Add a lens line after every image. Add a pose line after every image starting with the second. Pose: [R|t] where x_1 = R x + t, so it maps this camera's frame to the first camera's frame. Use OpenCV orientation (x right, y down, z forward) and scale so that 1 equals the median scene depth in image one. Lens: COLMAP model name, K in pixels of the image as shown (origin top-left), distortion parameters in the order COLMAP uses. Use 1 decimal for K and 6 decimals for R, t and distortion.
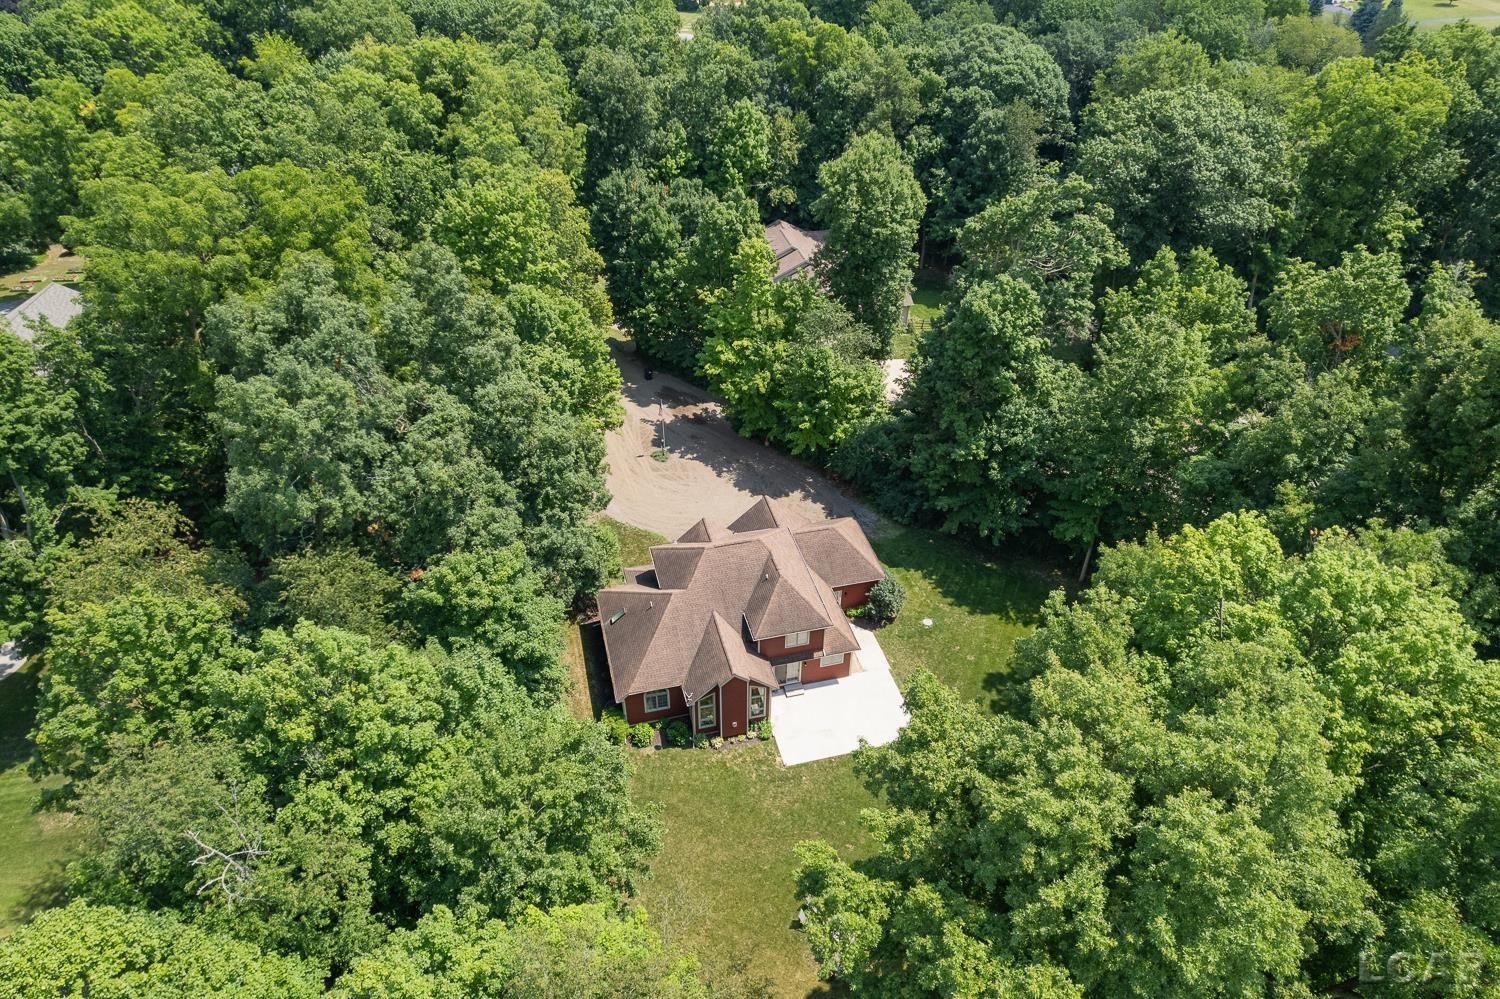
lens RADIAL K [[968.2, 0, 755.1], [0, 968.2, 504.1], [0, 0, 1]] dist [-0.077895, 0.074374]
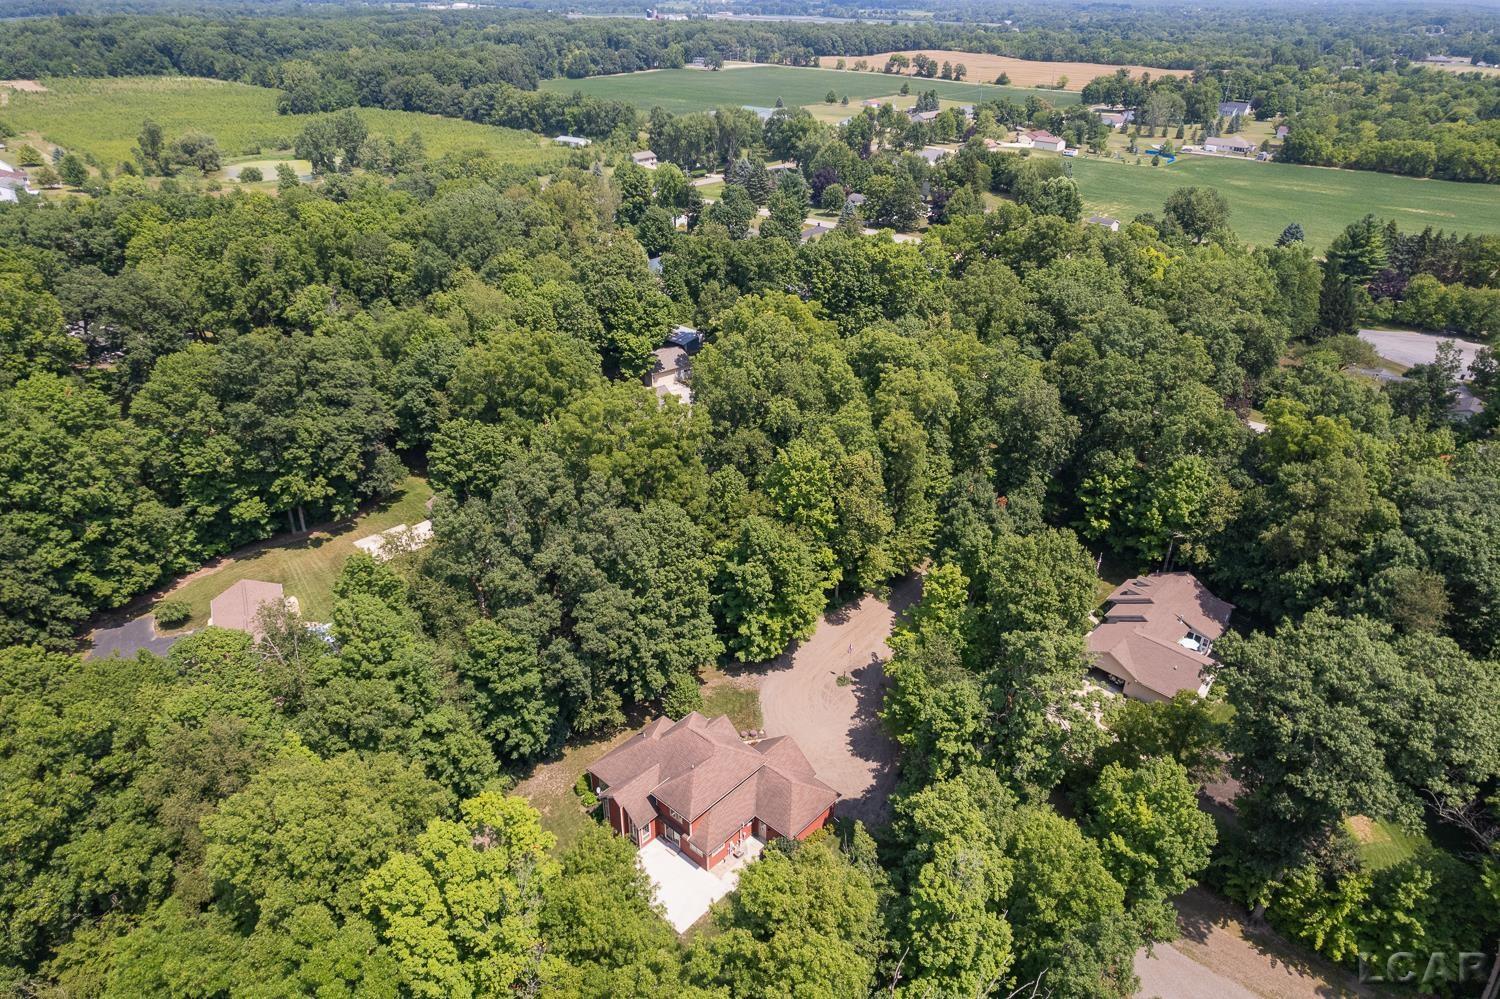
lens RADIAL K [[955.0, 0, 757.6], [0, 955.0, 500.4], [0, 0, 1]] dist [-0.069274, 0.060857]
pose [[0.561825, 0.400656, -0.723760, 0.703841], [-0.503772, 0.859661, 0.084831, -0.328969], [0.656176, 0.316950, 0.684818, -0.013072]]
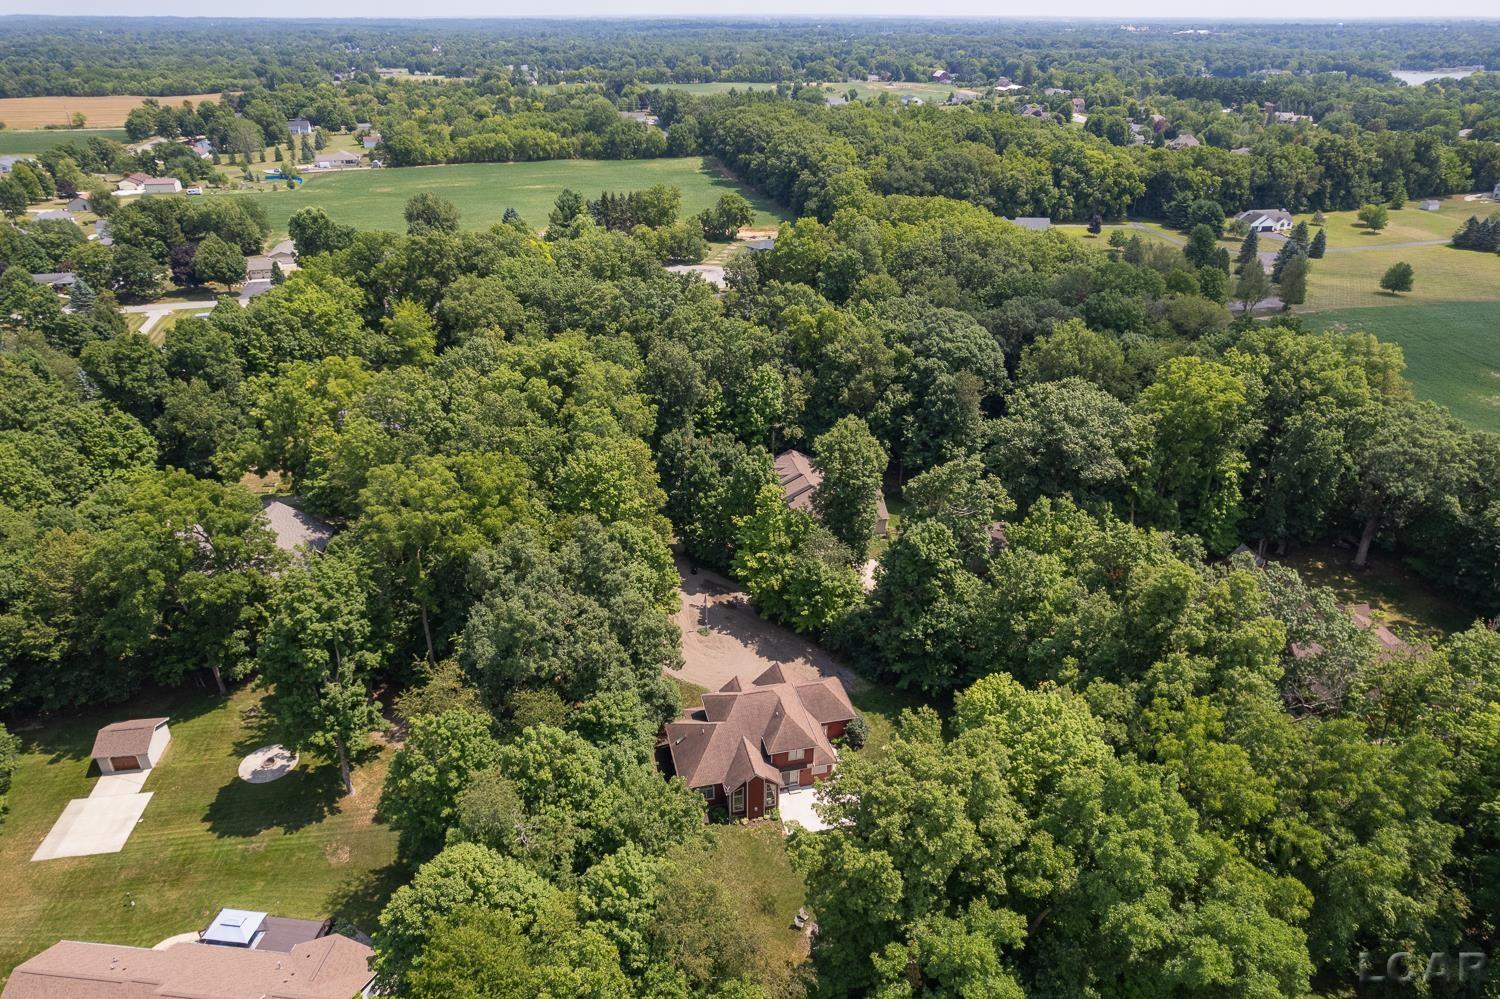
lens RADIAL K [[968.2, 0, 755.1], [0, 968.2, 504.1], [0, 0, 1]] dist [-0.077895, 0.074374]
pose [[0.999783, 0.006008, -0.019946, 0.004411], [-0.009219, 0.986249, -0.165010, -0.001493], [0.018680, 0.165158, 0.986090, -0.467513]]
